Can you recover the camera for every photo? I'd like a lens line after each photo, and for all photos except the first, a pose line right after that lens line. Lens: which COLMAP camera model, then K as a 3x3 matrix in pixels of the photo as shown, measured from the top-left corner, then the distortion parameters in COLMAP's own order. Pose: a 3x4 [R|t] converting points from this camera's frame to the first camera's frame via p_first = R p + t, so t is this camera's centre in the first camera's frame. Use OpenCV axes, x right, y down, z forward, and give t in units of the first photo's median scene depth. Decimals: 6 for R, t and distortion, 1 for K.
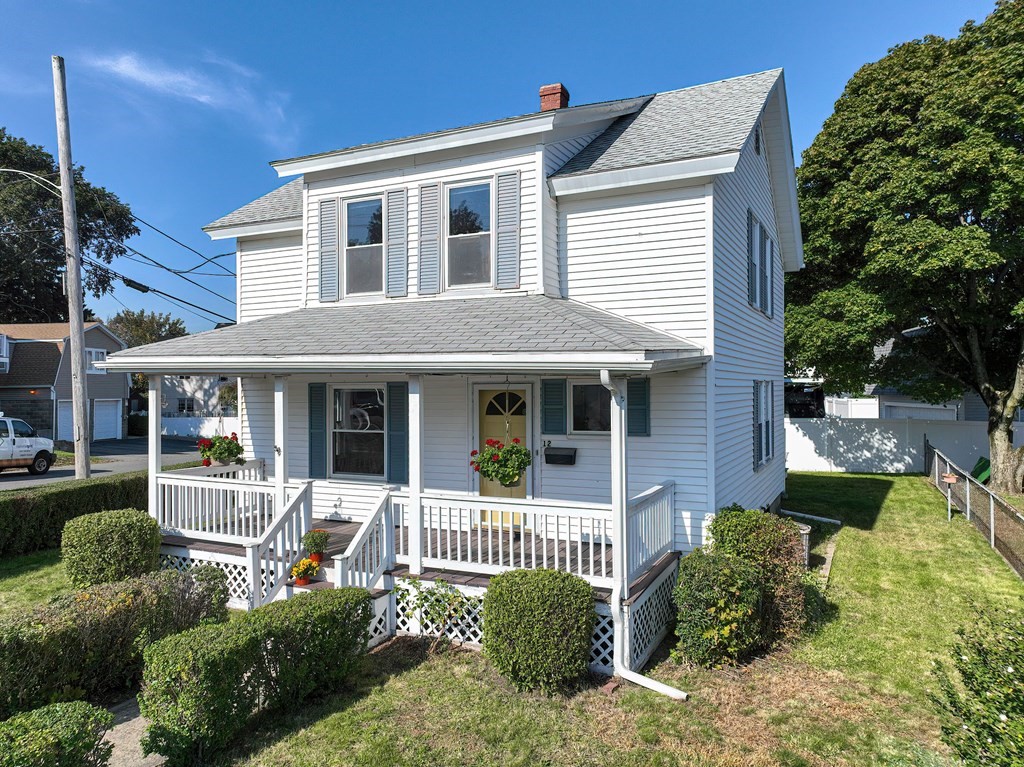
lens RADIAL K [[734.3, 0, 509.5], [0, 734.3, 390.1], [0, 0, 1]] dist [-0.022427, -0.001272]
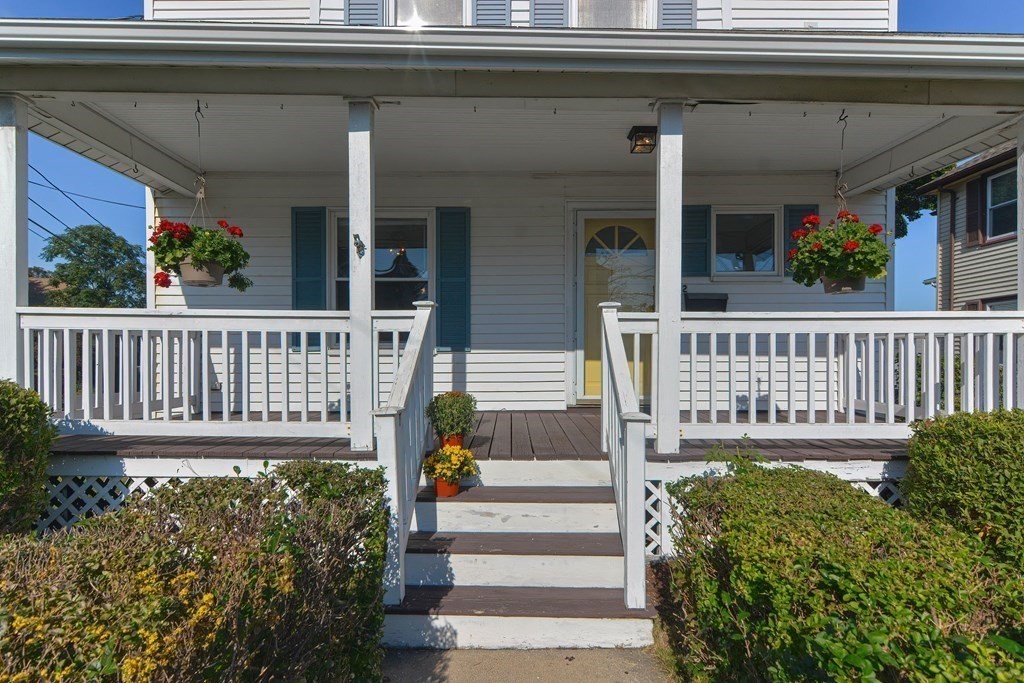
lens RADIAL K [[503.5, 0, 505.9], [0, 503.5, 358.5], [0, 0, 1]] dist [0.000975, -0.000208]
pose [[0.902053, 0.005208, 0.431594, -0.354786], [-0.007577, 0.999964, 0.003769, 0.150051], [-0.431559, -0.006670, 0.902060, 0.596951]]
